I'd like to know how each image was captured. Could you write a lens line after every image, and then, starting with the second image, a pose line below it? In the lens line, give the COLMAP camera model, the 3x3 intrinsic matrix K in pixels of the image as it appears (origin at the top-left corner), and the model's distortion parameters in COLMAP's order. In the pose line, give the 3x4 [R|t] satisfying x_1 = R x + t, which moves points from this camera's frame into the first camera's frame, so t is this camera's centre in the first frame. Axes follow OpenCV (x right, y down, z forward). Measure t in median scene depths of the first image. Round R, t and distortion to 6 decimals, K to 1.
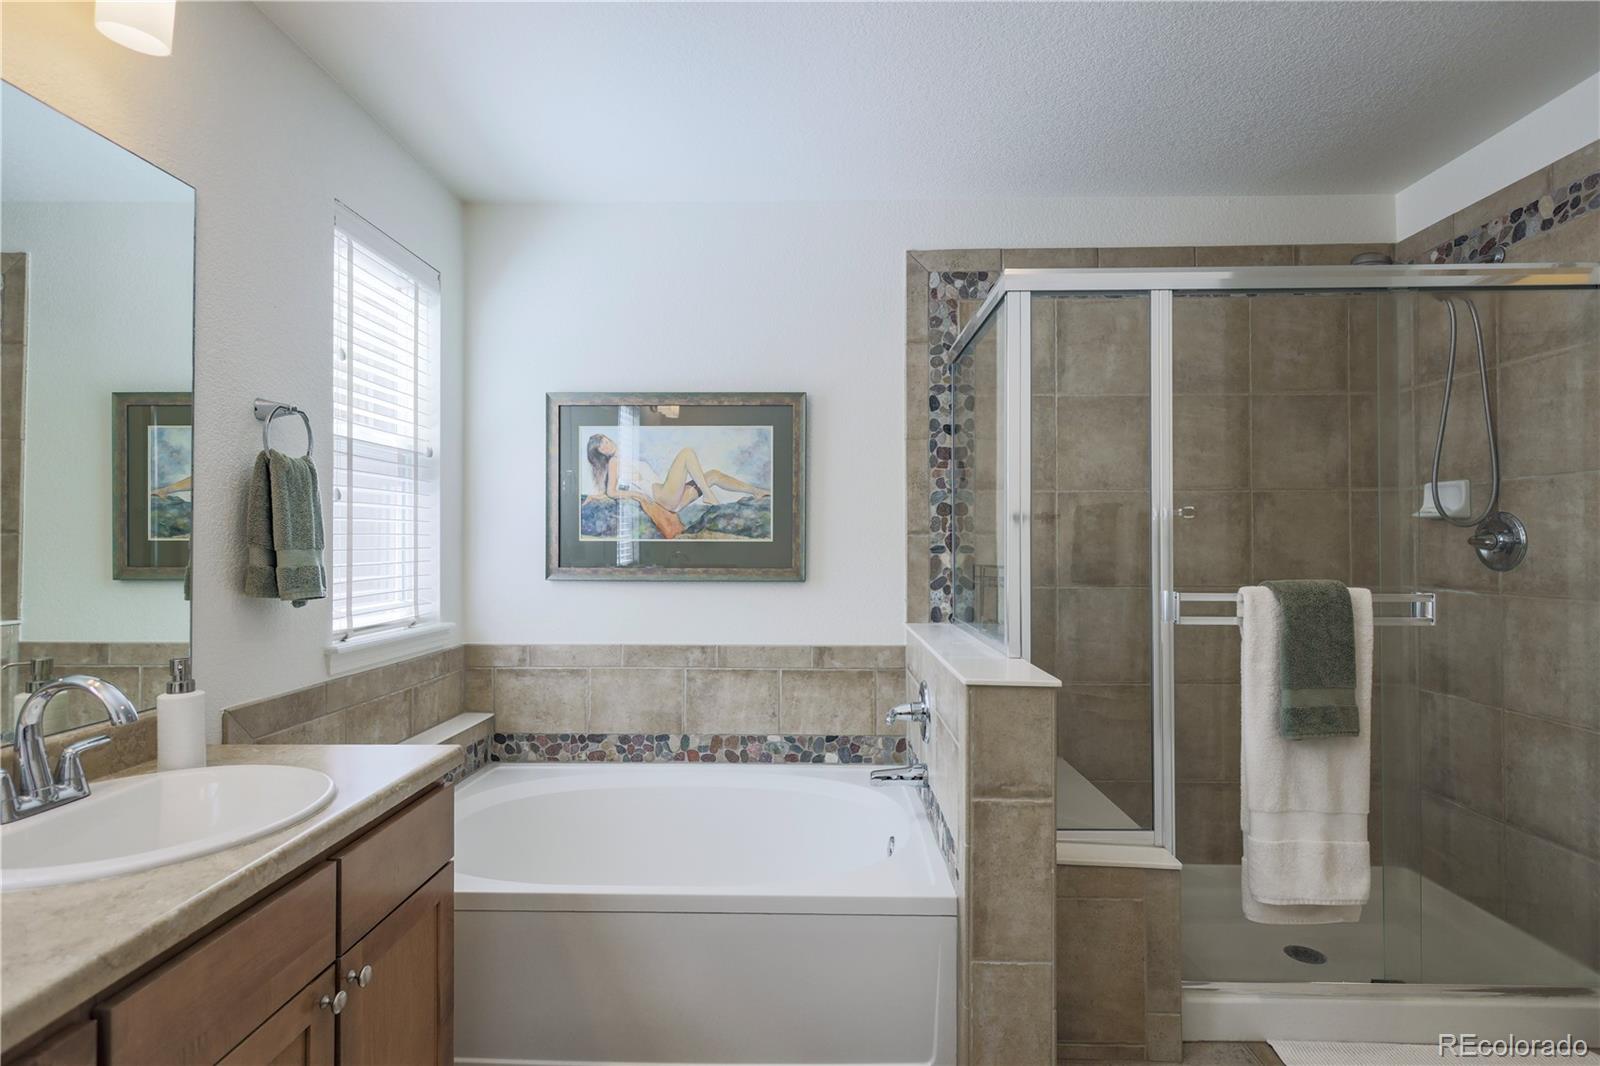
lens RADIAL K [[805.8, 0, 812.8], [0, 805.8, 532.7], [0, 0, 1]] dist [0.000777, 0.001976]
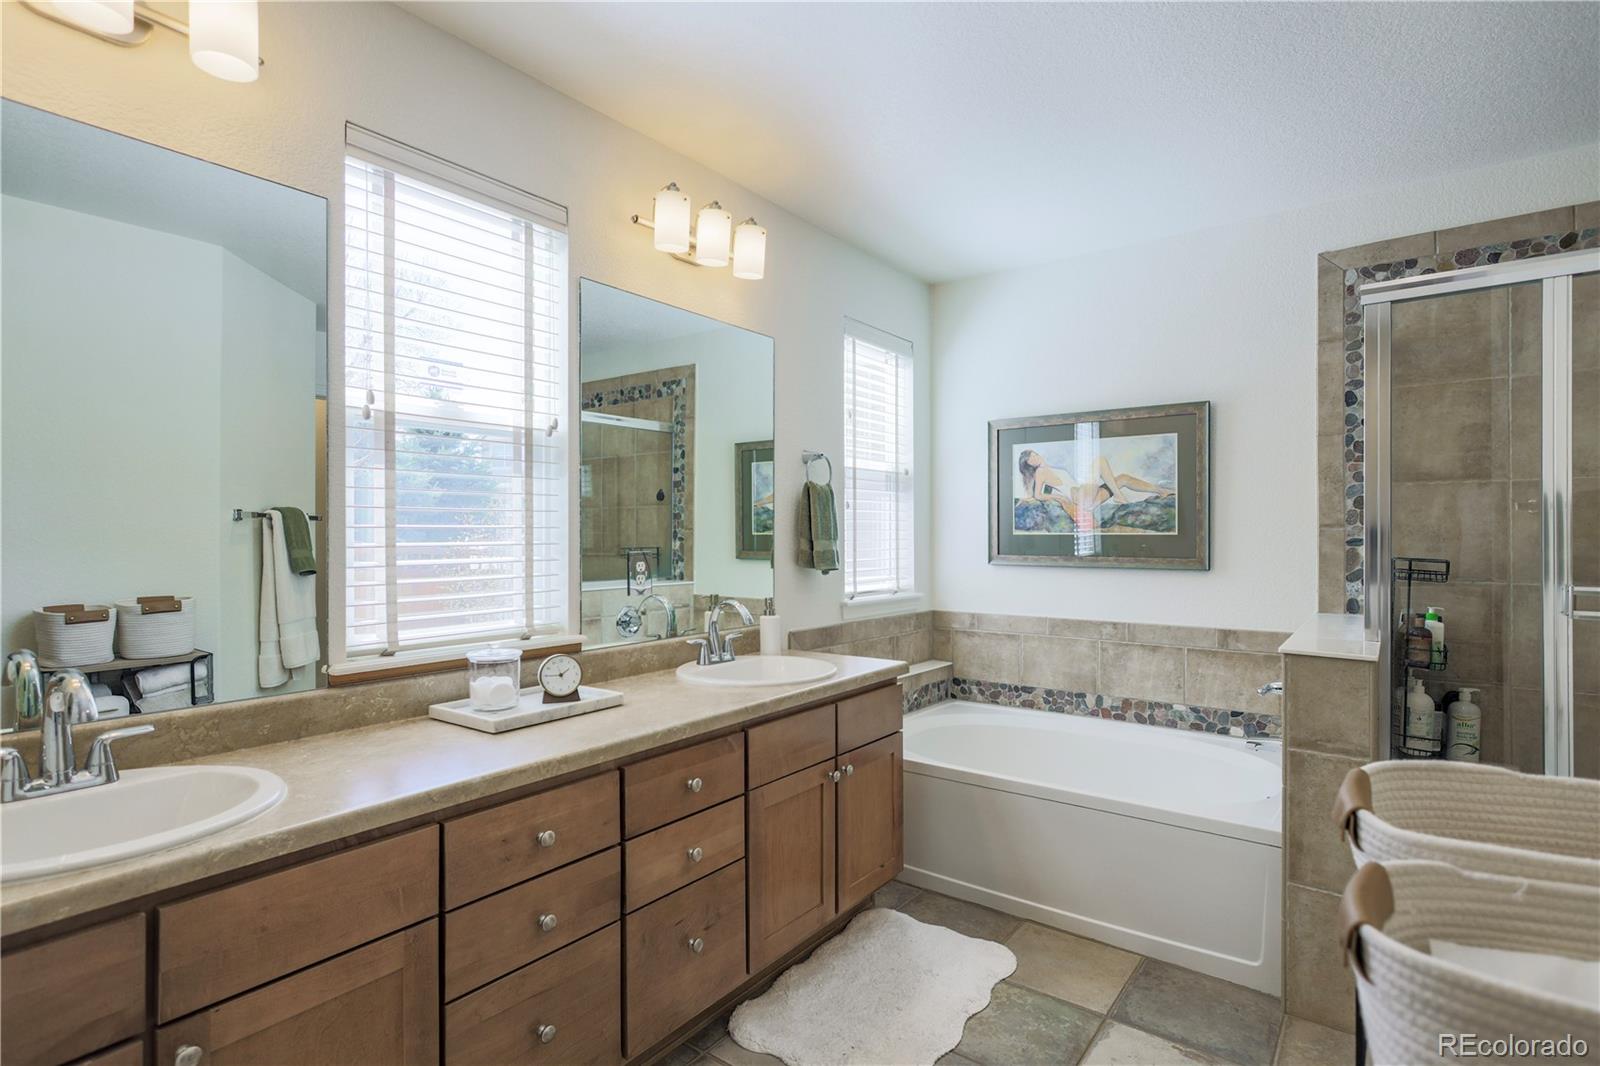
lens RADIAL K [[805.8, 0, 799.5], [0, 805.8, 534.4], [0, 0, 1]] dist [0.000777, 0.001976]
pose [[0.811162, -0.001569, -0.584820, 0.185725], [0.007913, 0.999934, 0.008293, -0.003042], [0.584769, -0.011355, 0.811121, -0.240237]]
